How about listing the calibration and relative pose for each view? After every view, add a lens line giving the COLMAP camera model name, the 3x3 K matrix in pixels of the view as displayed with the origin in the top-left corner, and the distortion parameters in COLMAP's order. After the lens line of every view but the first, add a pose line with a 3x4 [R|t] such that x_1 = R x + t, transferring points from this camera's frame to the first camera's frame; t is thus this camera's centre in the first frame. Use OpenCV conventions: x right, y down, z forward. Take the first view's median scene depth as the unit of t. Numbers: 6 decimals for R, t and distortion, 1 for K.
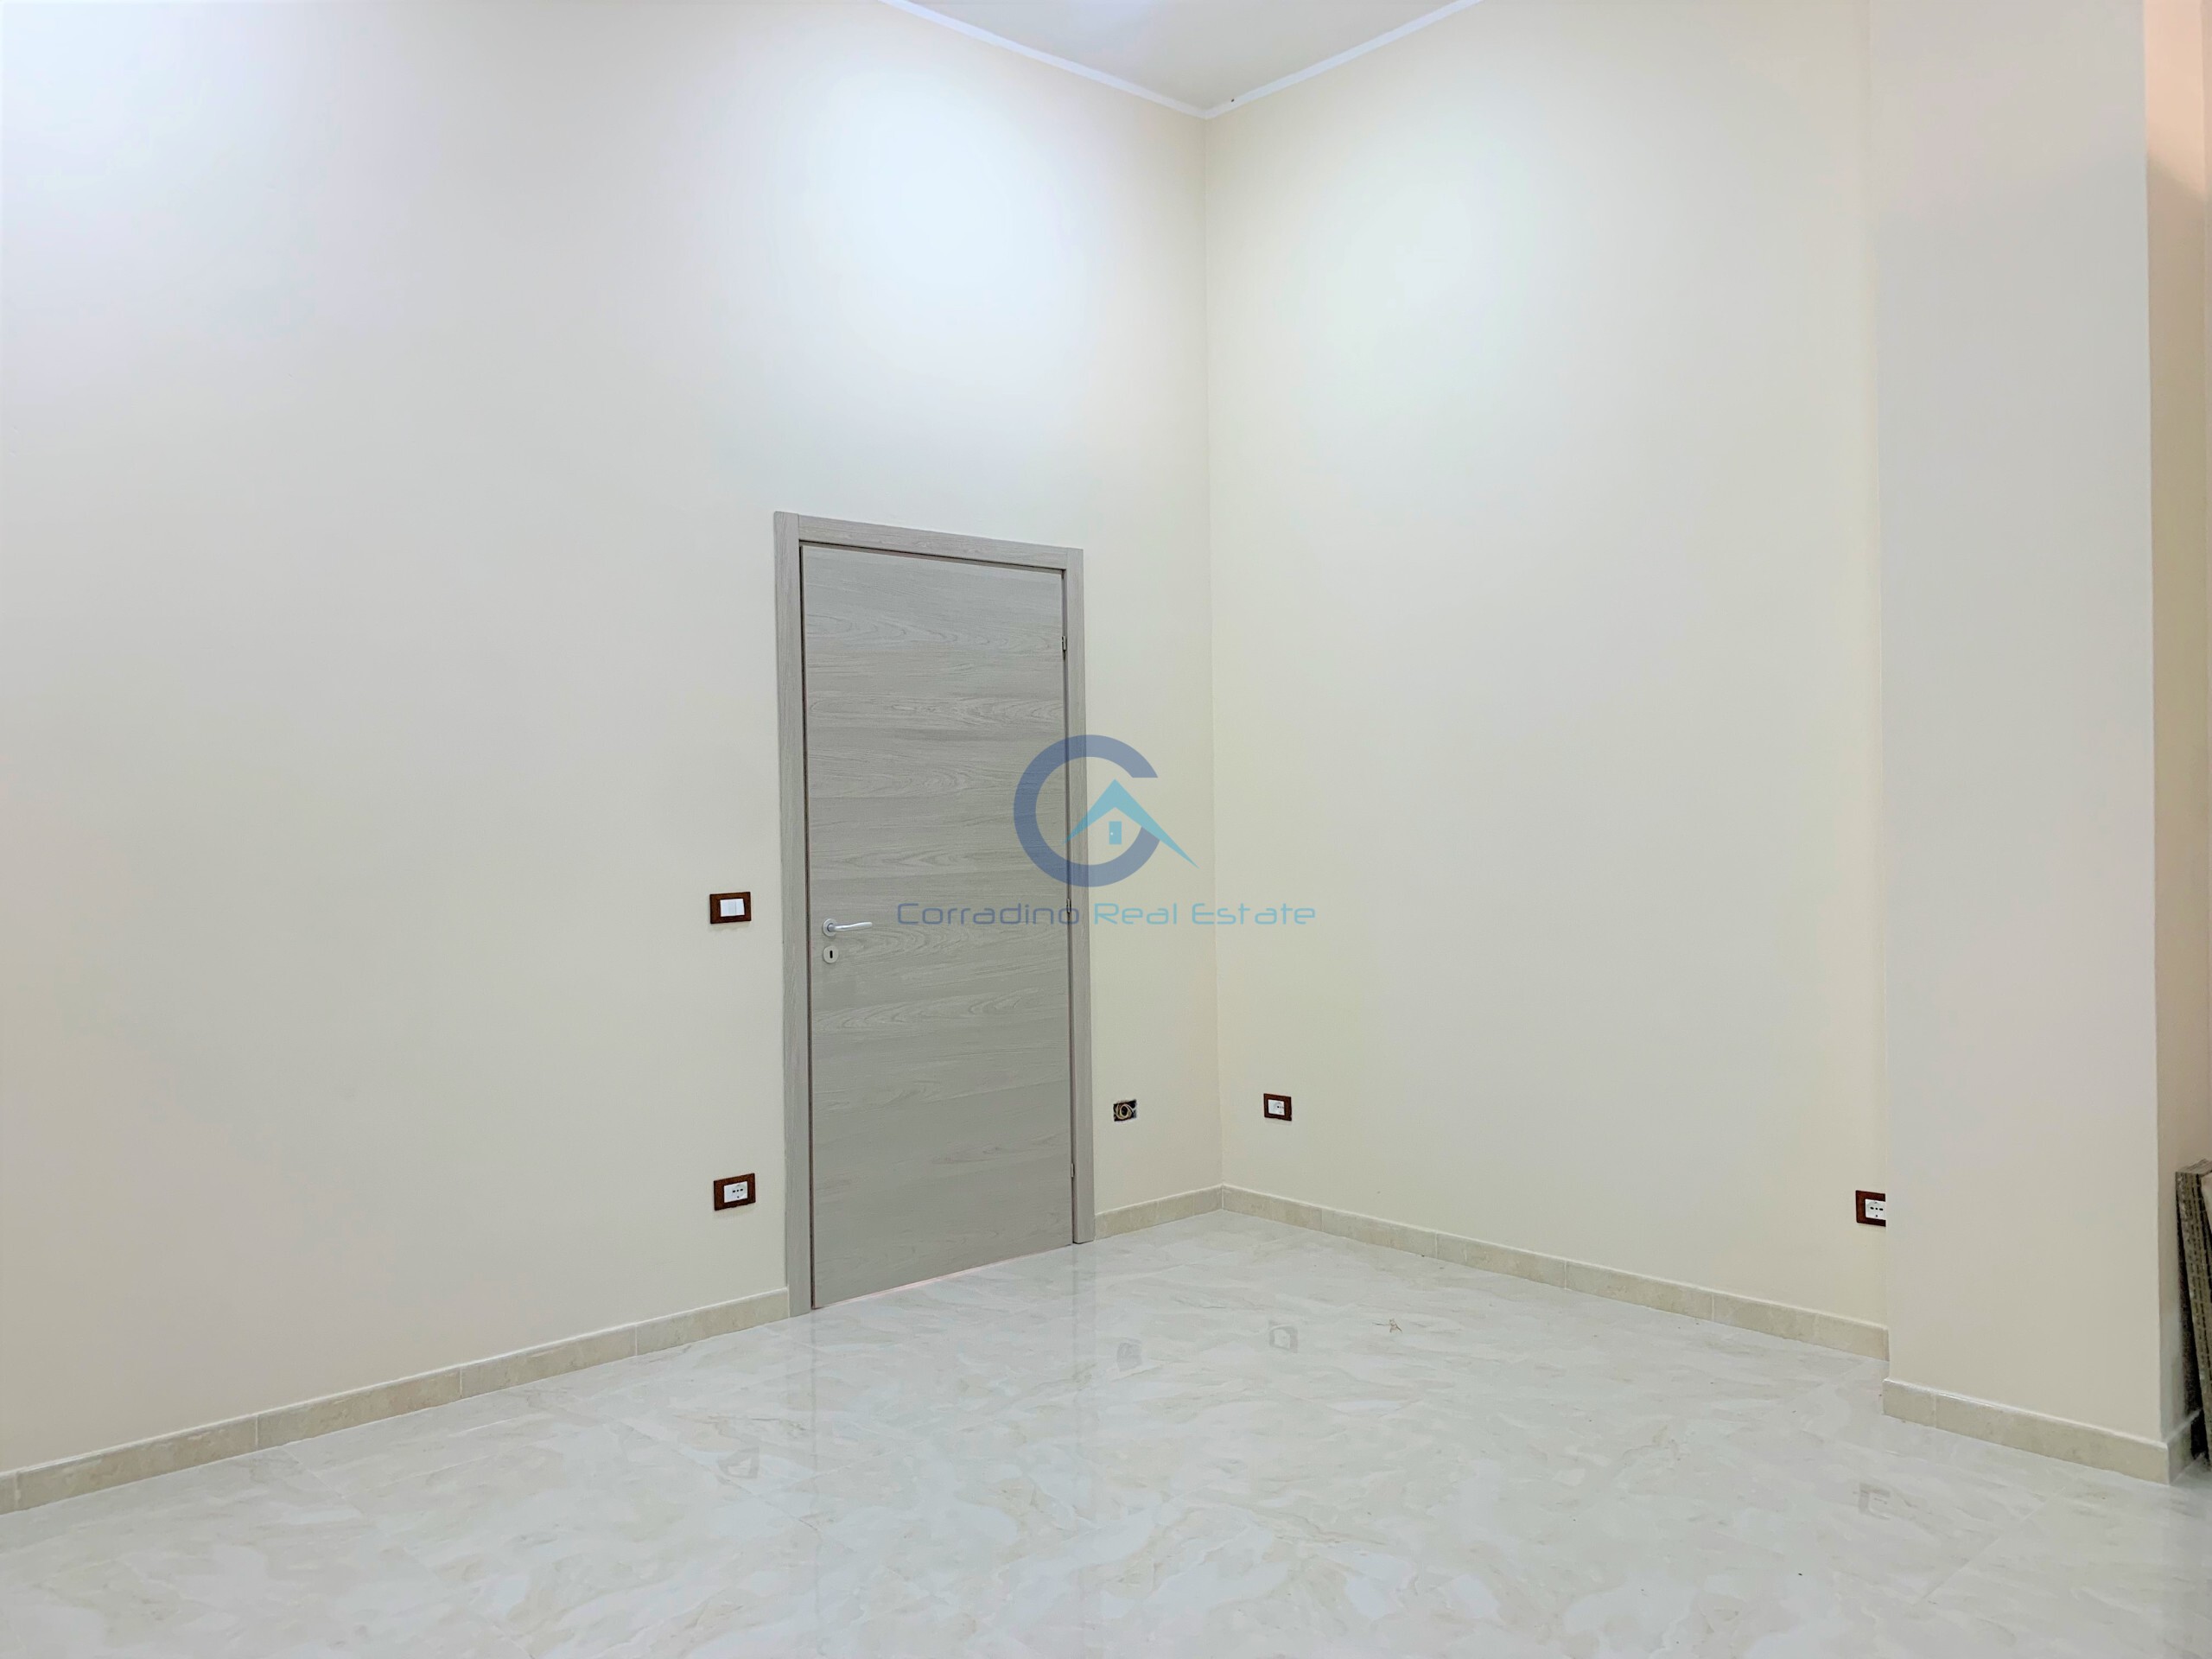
lens RADIAL K [[1700.3, 0, 1152.7], [0, 1700.3, 798.7], [0, 0, 1]] dist [0.031561, -0.061437]
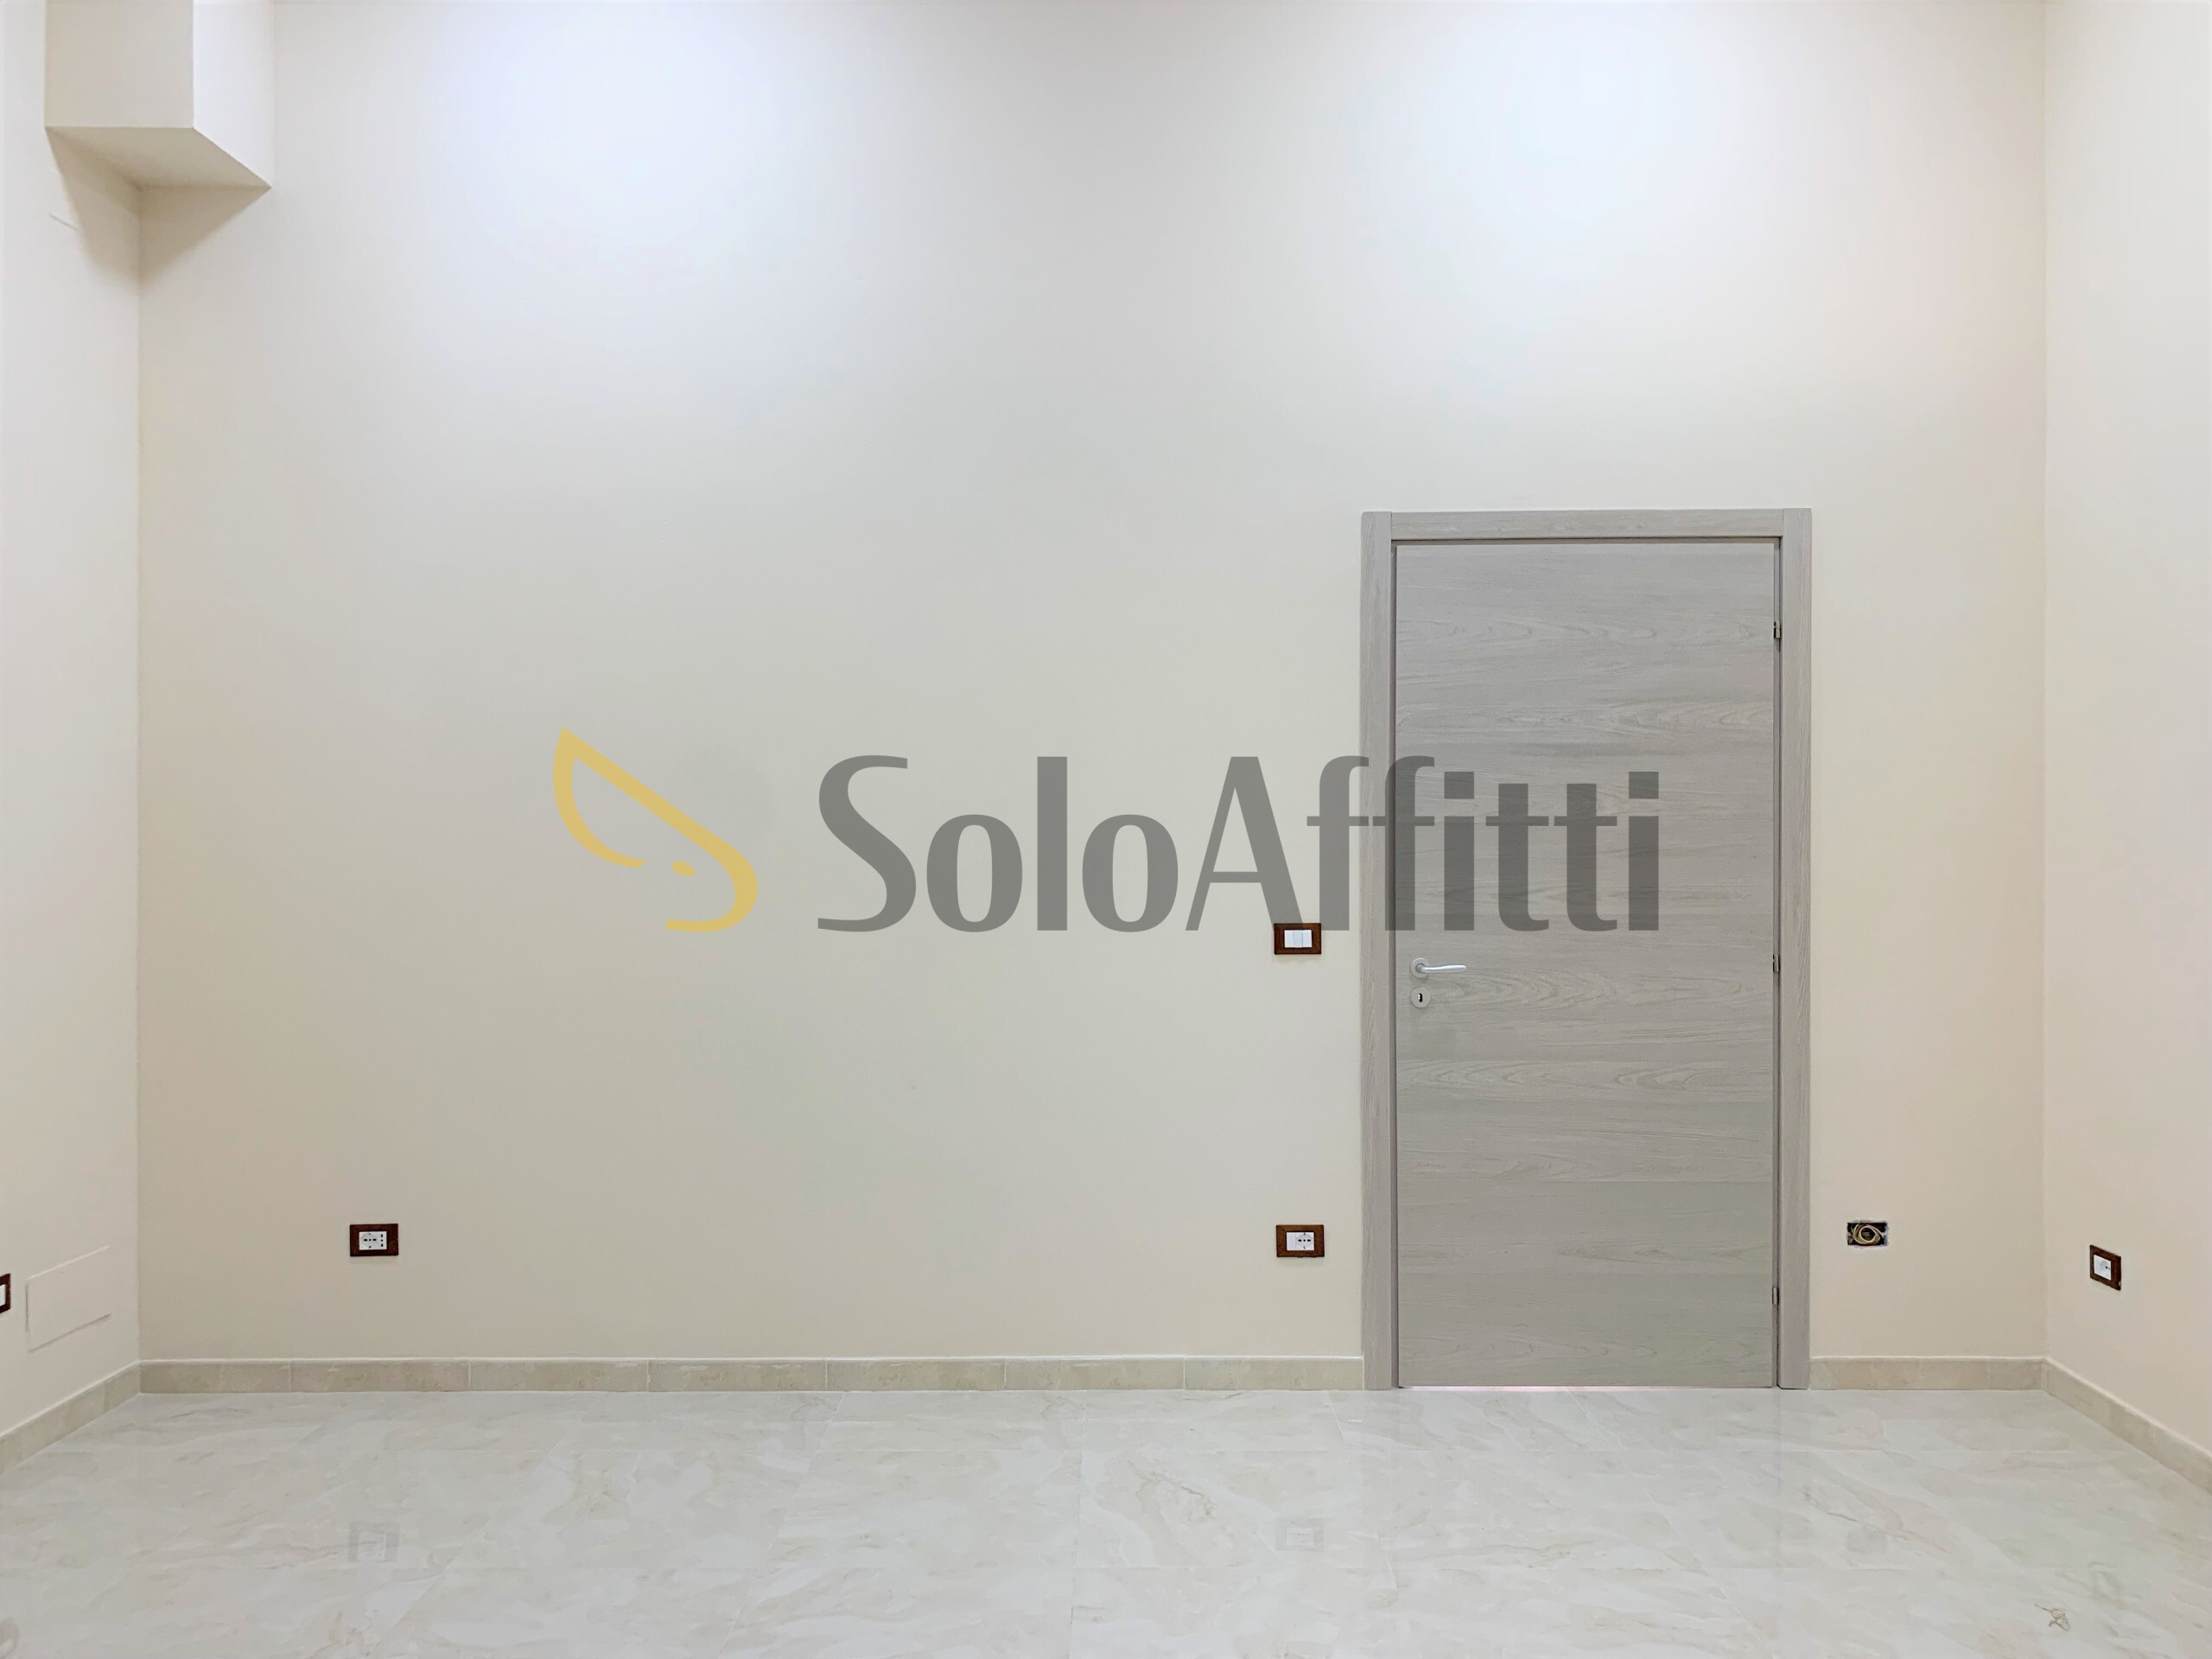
lens RADIAL K [[1700.3, 0, 1112.5], [0, 1700.3, 831.9], [0, 0, 1]] dist [0.031561, -0.061437]
pose [[0.728466, 0.020720, -0.684768, 0.301493], [-0.009838, 0.999756, 0.019785, -0.011967], [0.685011, -0.007676, 0.728492, 0.236425]]
